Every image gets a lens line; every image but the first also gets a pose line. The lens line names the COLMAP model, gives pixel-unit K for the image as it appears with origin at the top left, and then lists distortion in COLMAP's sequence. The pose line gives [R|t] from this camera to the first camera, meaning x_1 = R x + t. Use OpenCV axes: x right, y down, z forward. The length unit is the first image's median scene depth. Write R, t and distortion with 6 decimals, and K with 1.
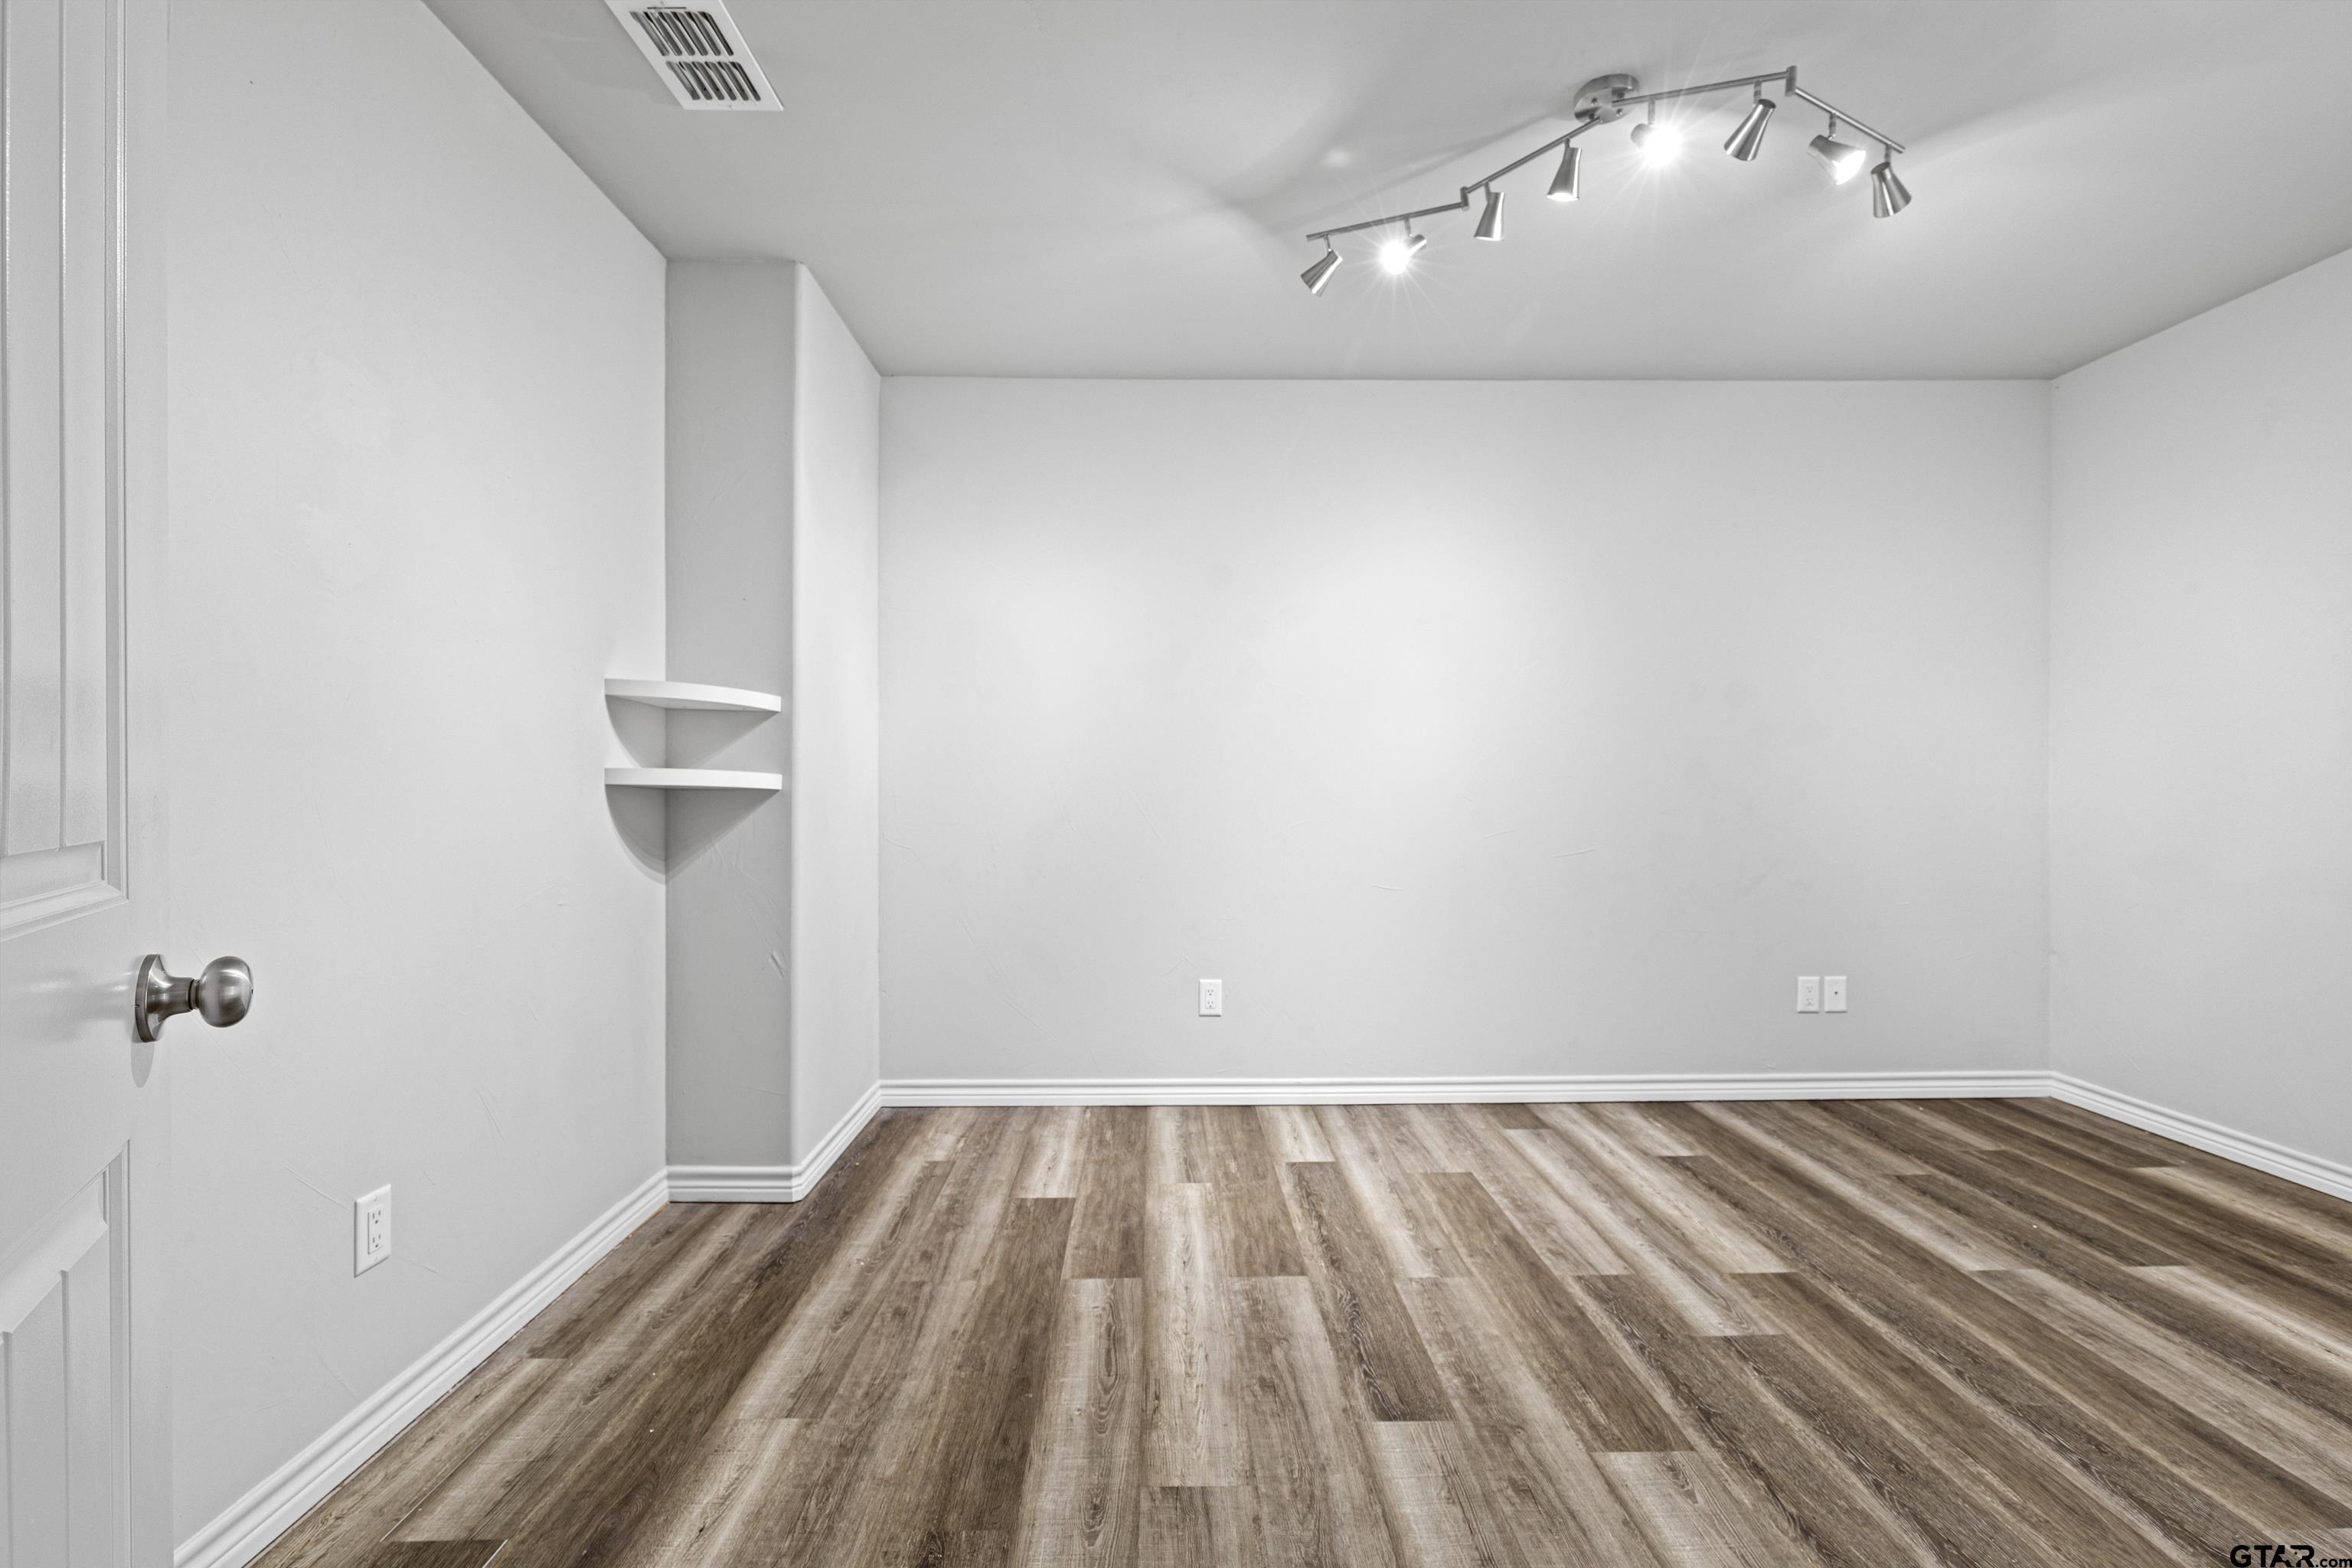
lens RADIAL K [[1058.3, 0, 1180.8], [0, 1058.3, 780.7], [0, 0, 1]] dist [0.008386, -0.001482]
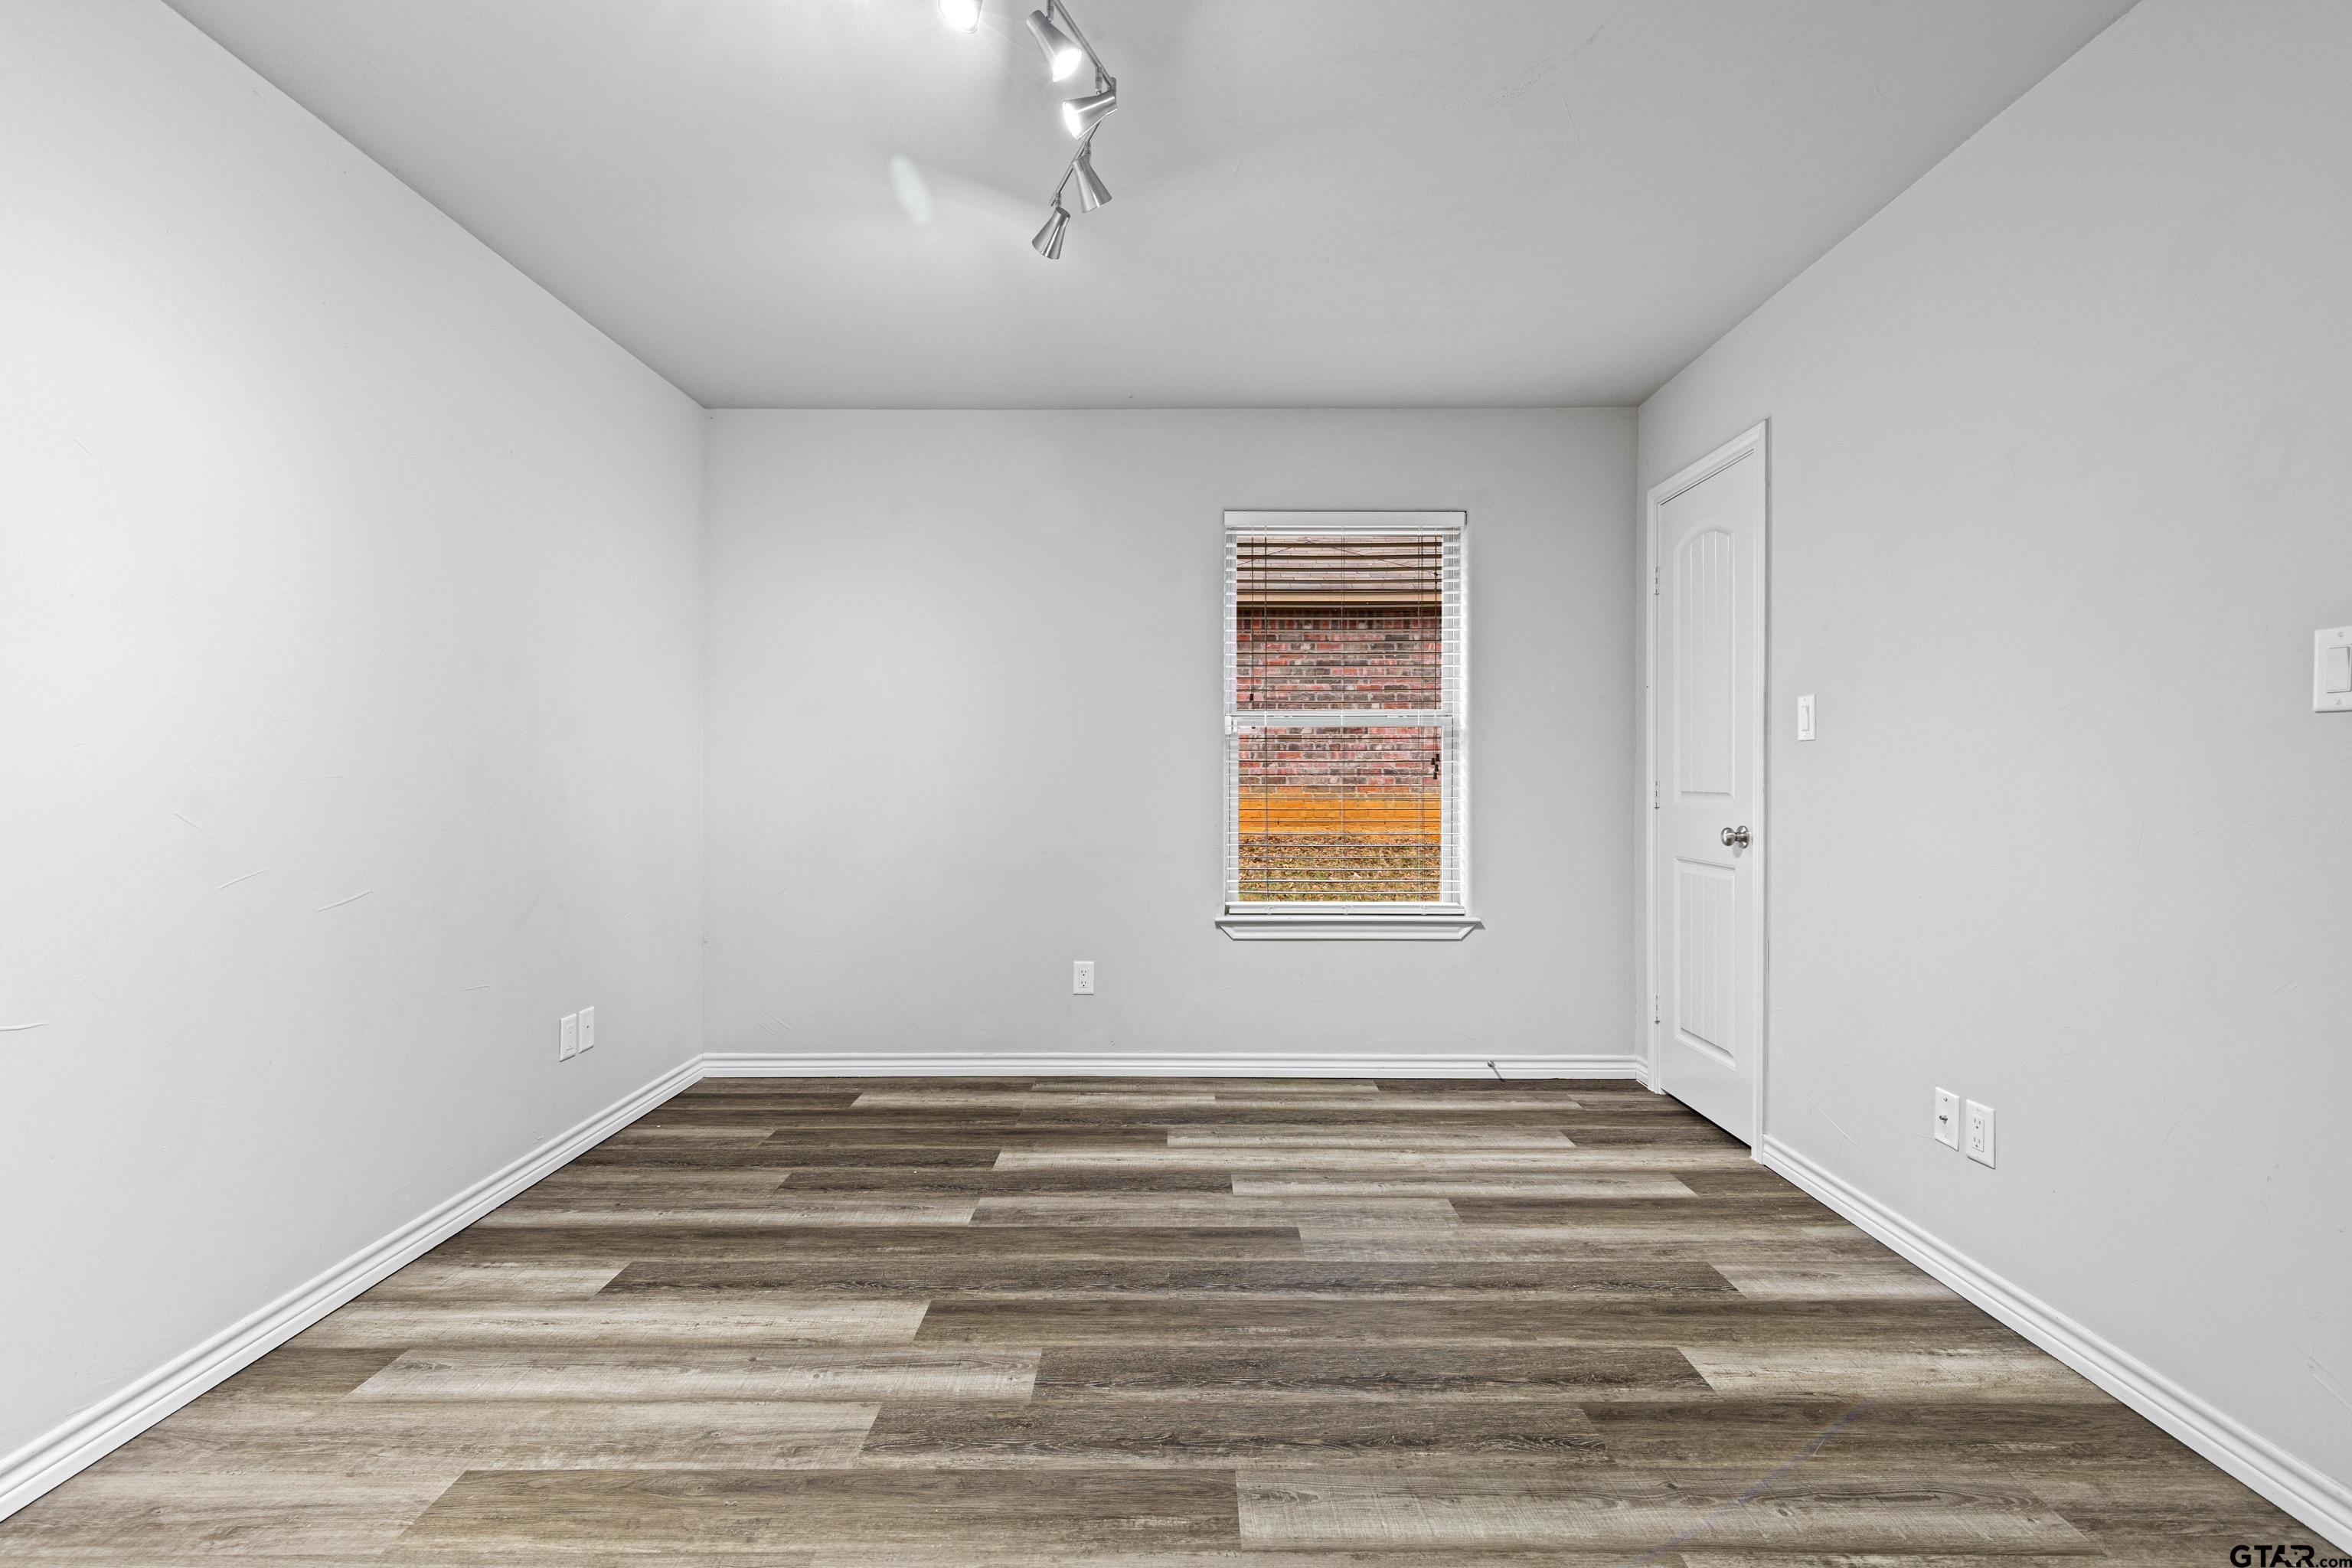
lens RADIAL K [[1058.3, 0, 1172.2], [0, 1058.3, 774.9], [0, 0, 1]] dist [0.008386, -0.001482]
pose [[0.025883, 0.006284, 0.999645, -0.334221], [0.000734, 0.999980, -0.006305, -0.000947], [-0.999665, 0.000897, 0.025878, 0.696377]]
